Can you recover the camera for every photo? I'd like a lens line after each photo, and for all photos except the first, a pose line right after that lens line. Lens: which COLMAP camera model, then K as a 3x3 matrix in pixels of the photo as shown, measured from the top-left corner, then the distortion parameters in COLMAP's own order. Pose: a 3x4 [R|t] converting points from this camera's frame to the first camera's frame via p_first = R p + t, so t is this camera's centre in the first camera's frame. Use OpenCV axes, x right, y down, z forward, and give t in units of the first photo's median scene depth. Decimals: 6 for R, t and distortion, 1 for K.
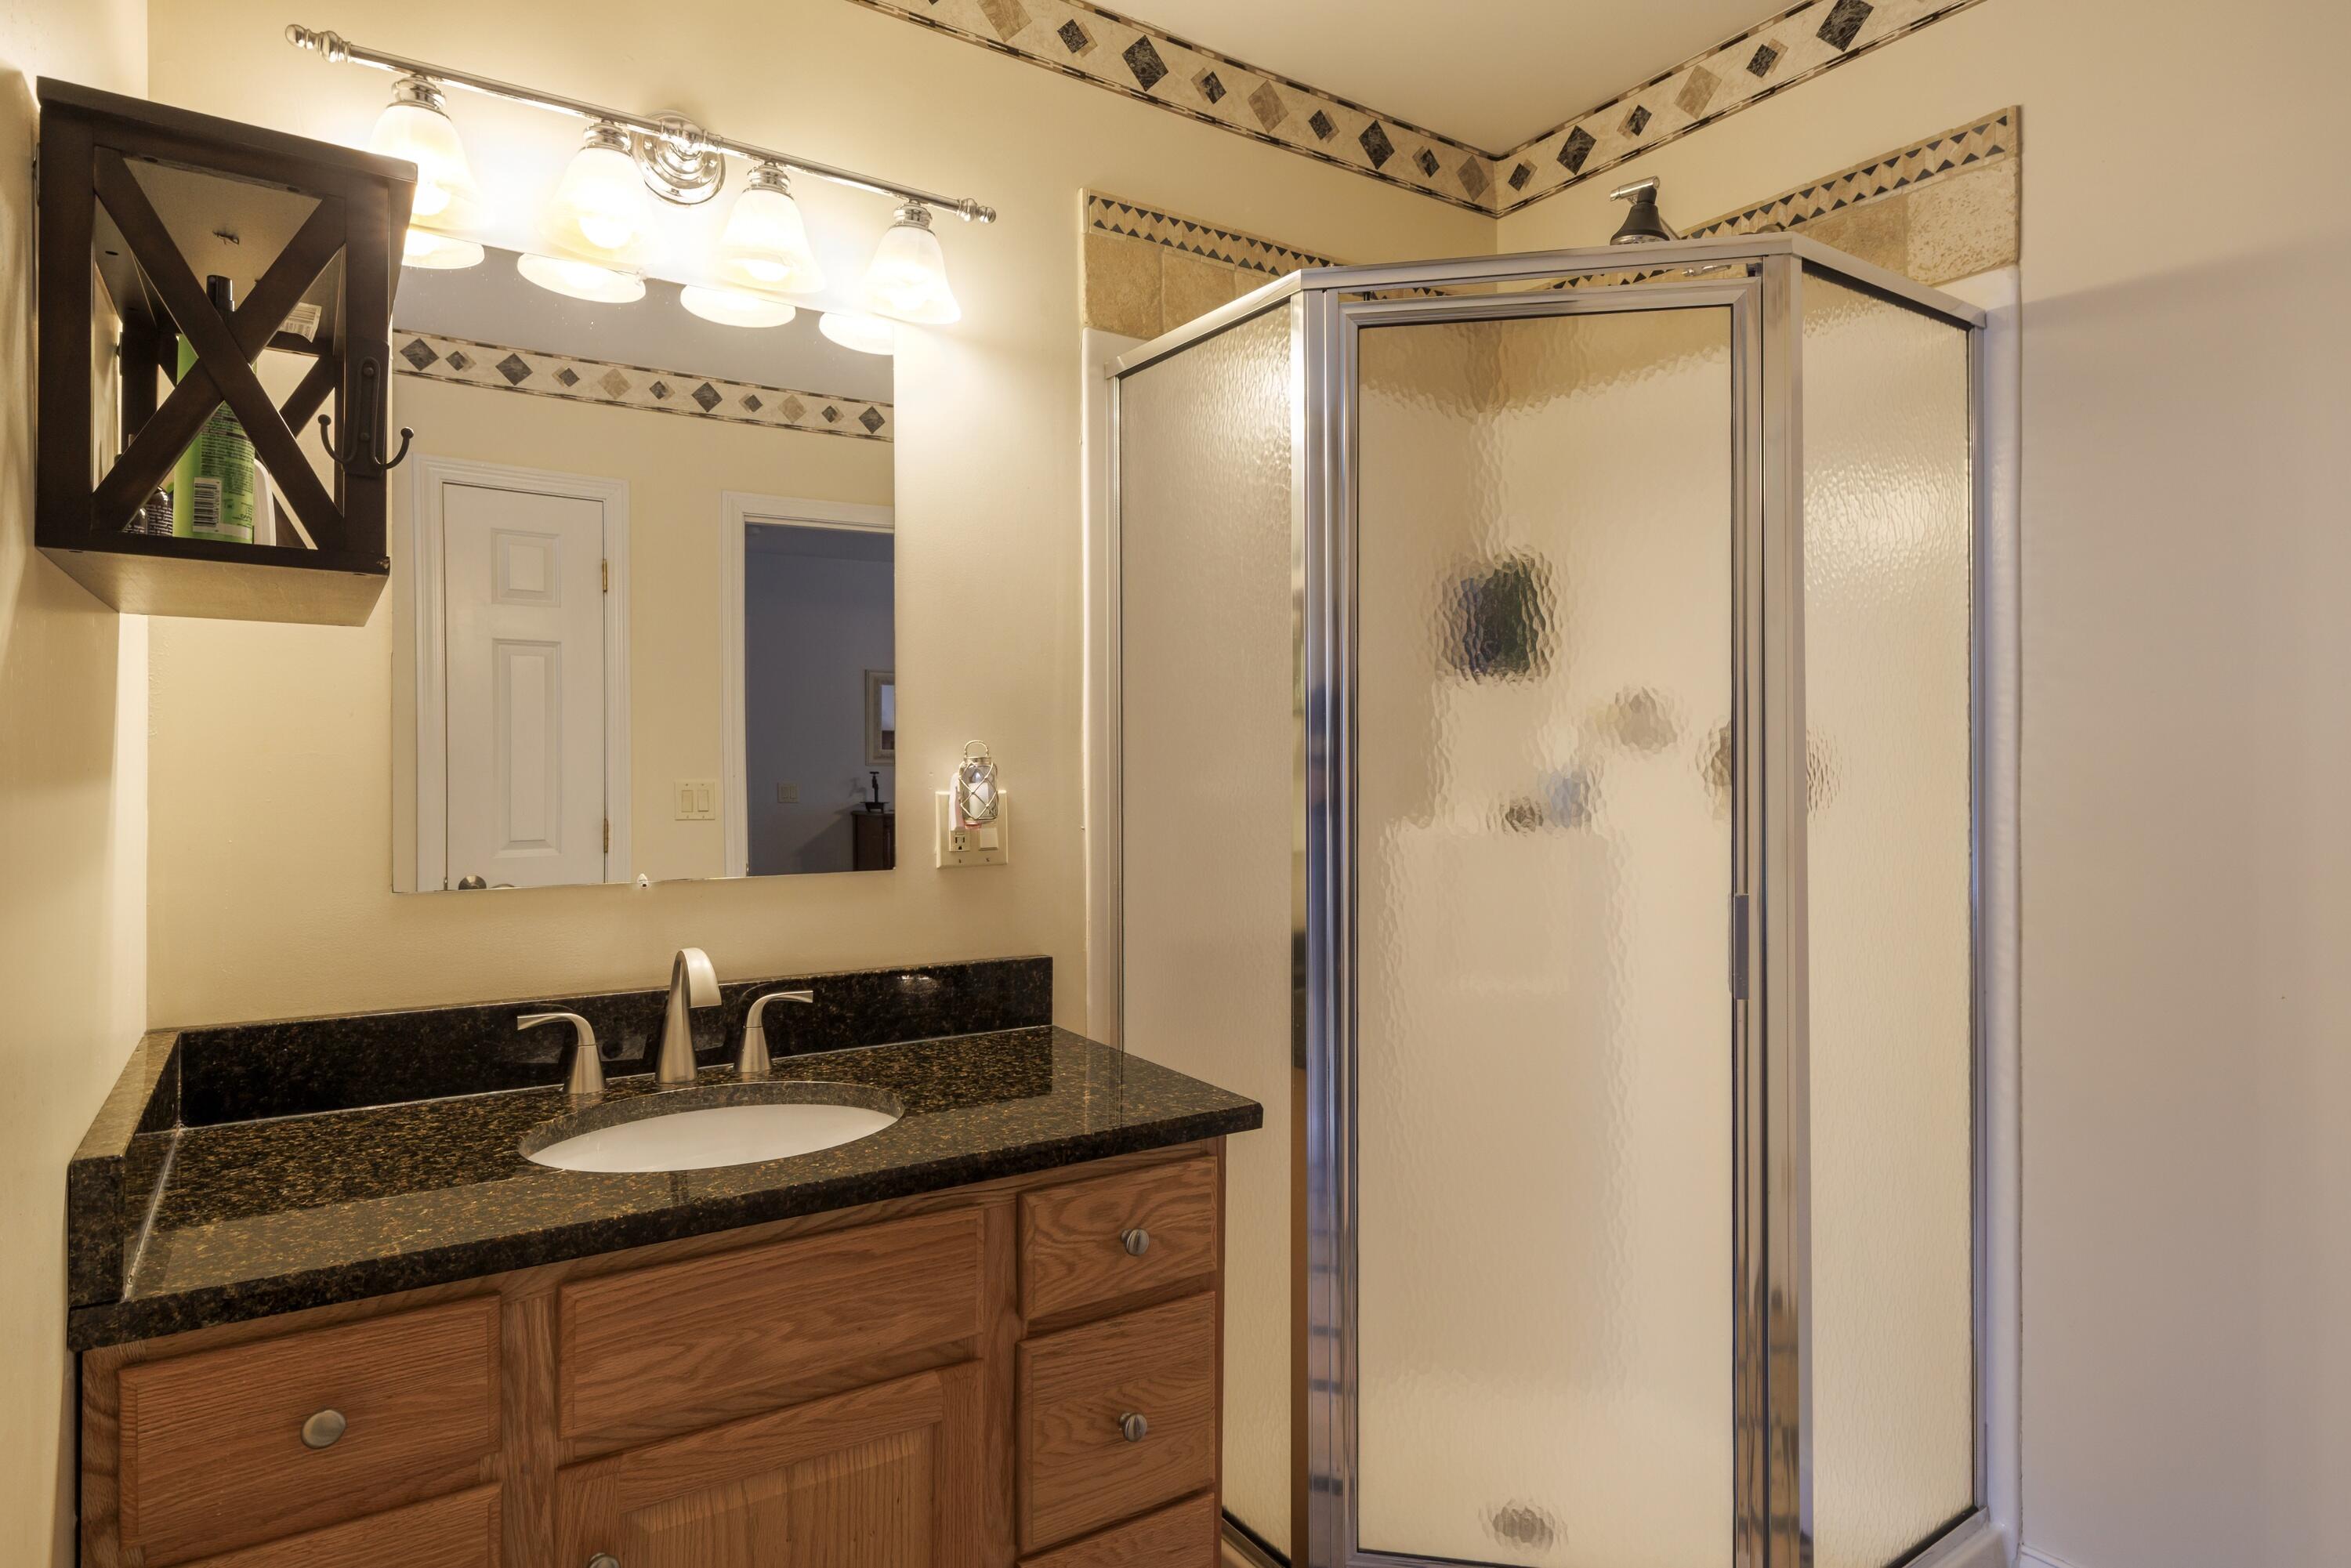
lens RADIAL K [[1294.7, 0, 1175.1], [0, 1294.7, 775.1], [0, 0, 1]] dist [0.000275, 0.002145]
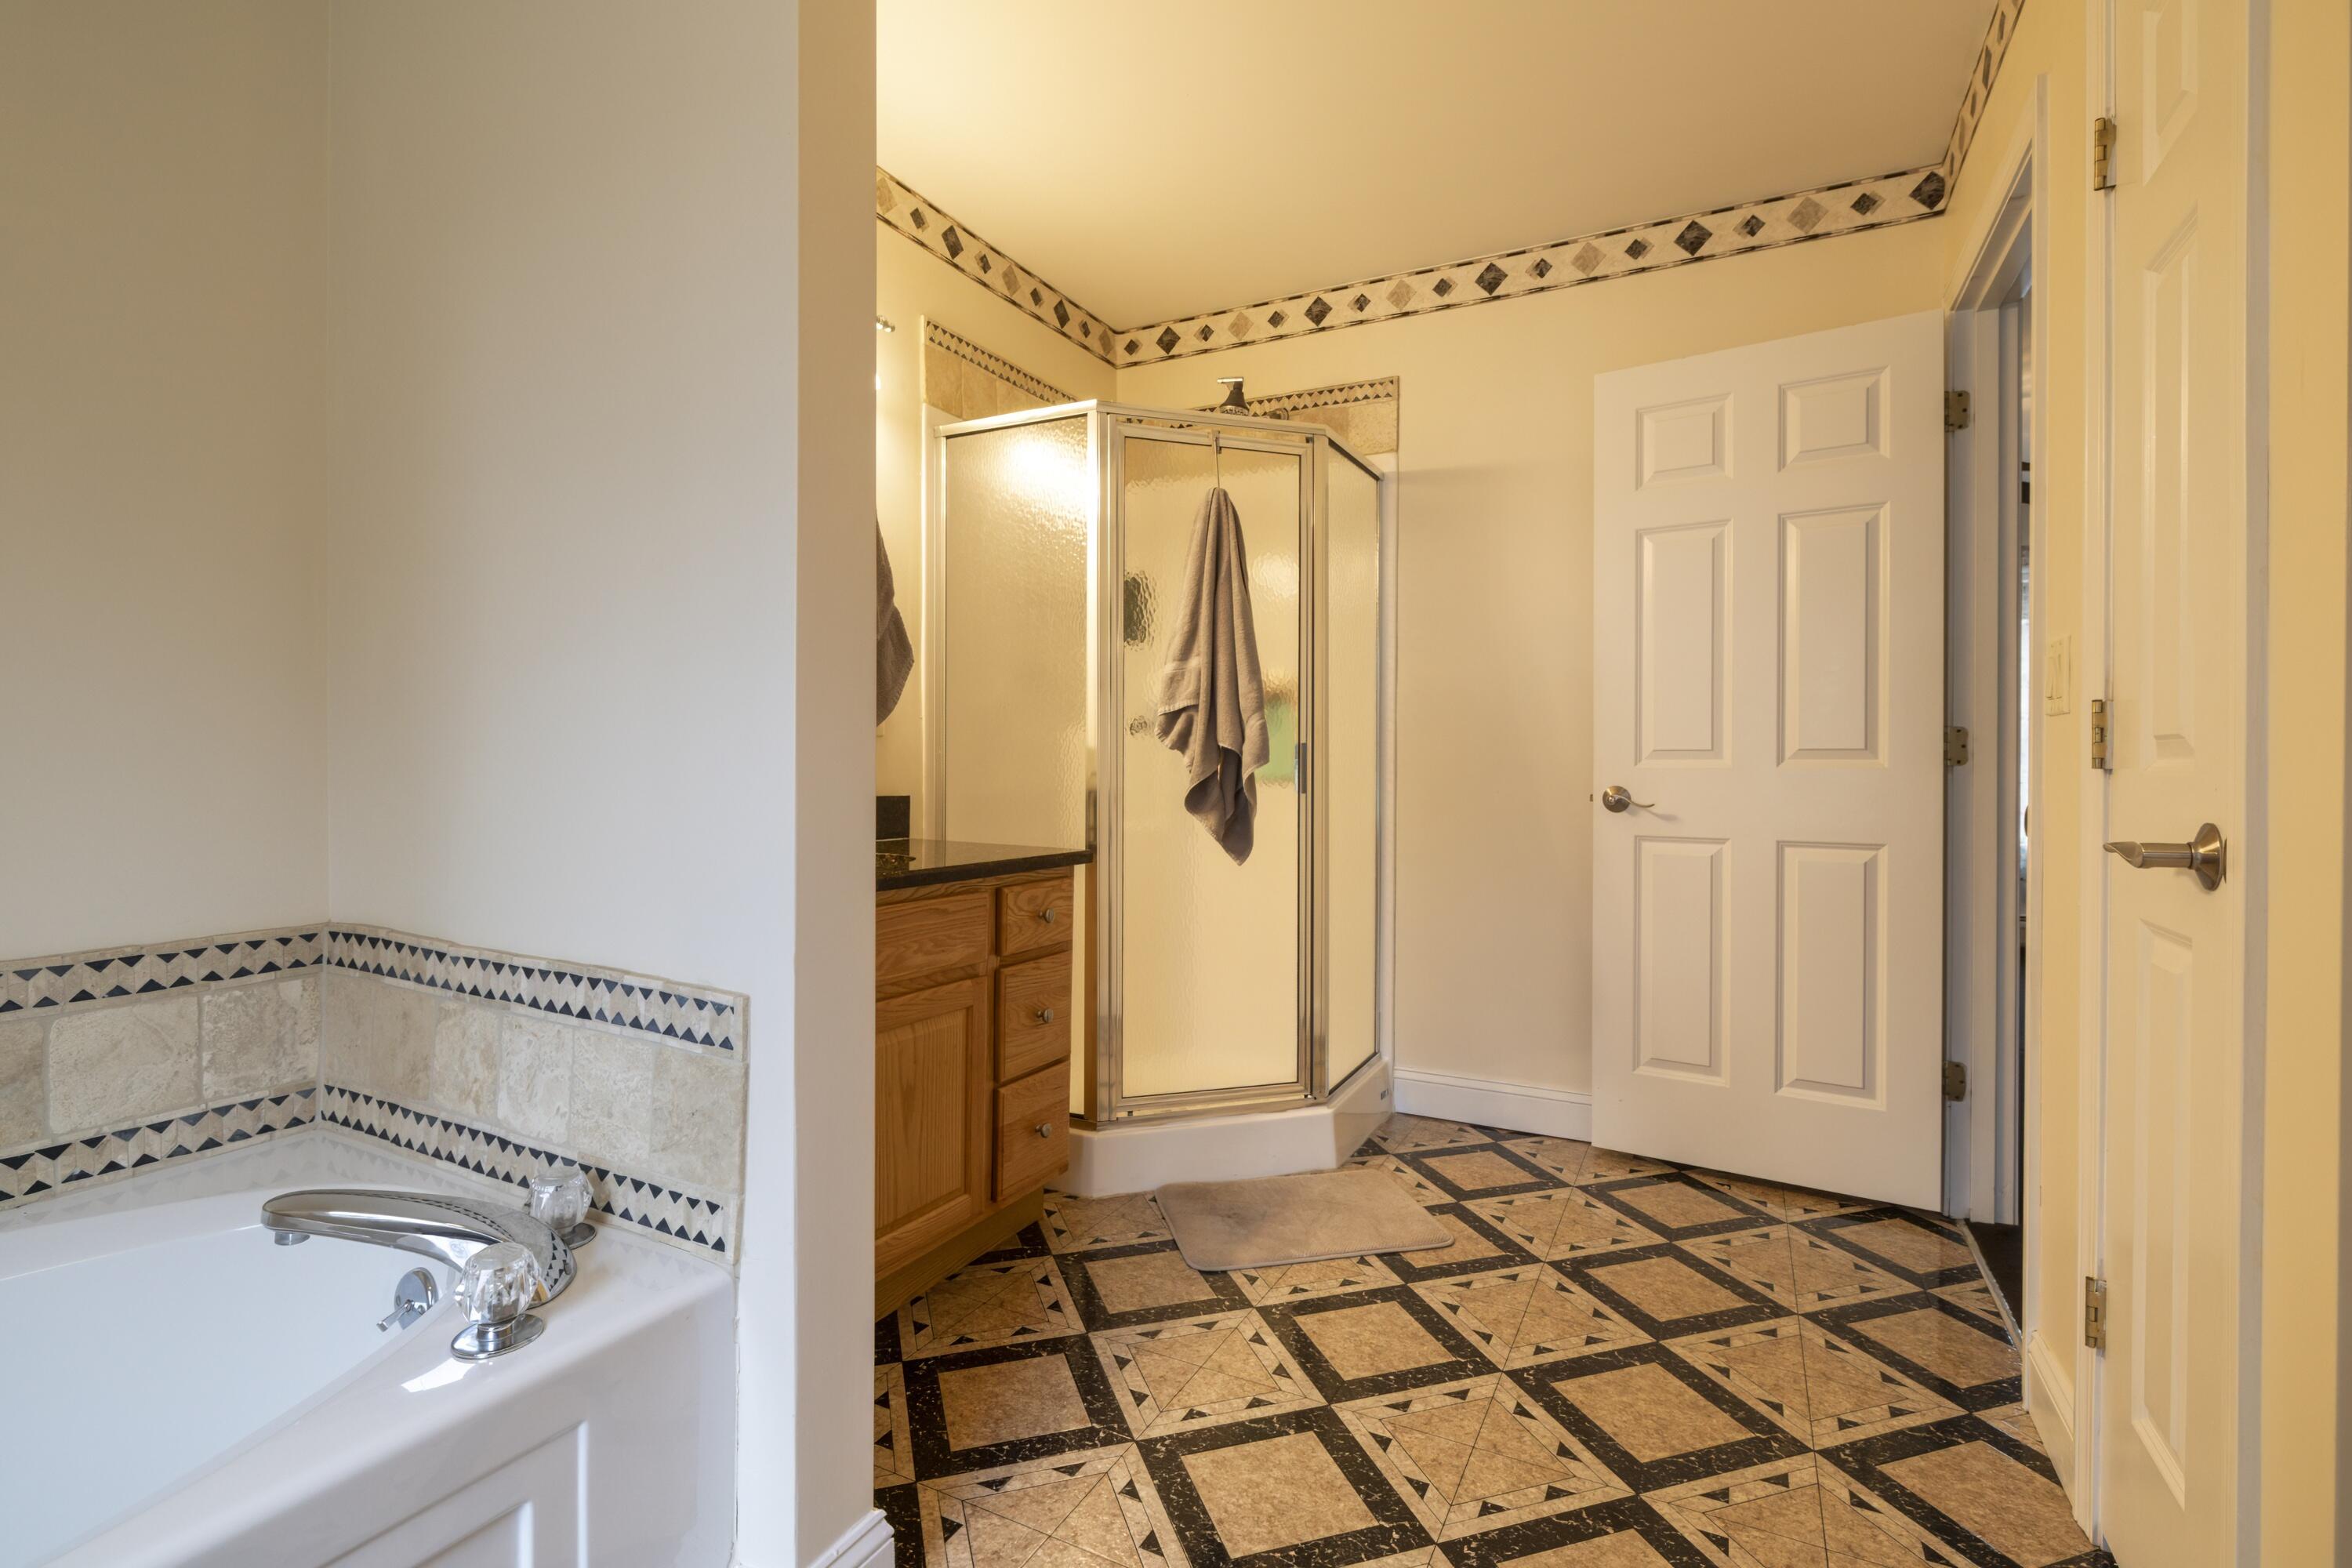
lens RADIAL K [[1075.8, 0, 1172.1], [0, 1075.8, 775.2], [0, 0, 1]] dist [0.000601, -0.002084]
pose [[0.882095, 0.002715, 0.471064, -0.424511], [-0.004987, 0.999981, 0.003576, 0.106535], [-0.471046, -0.005503, 0.882092, -0.315663]]
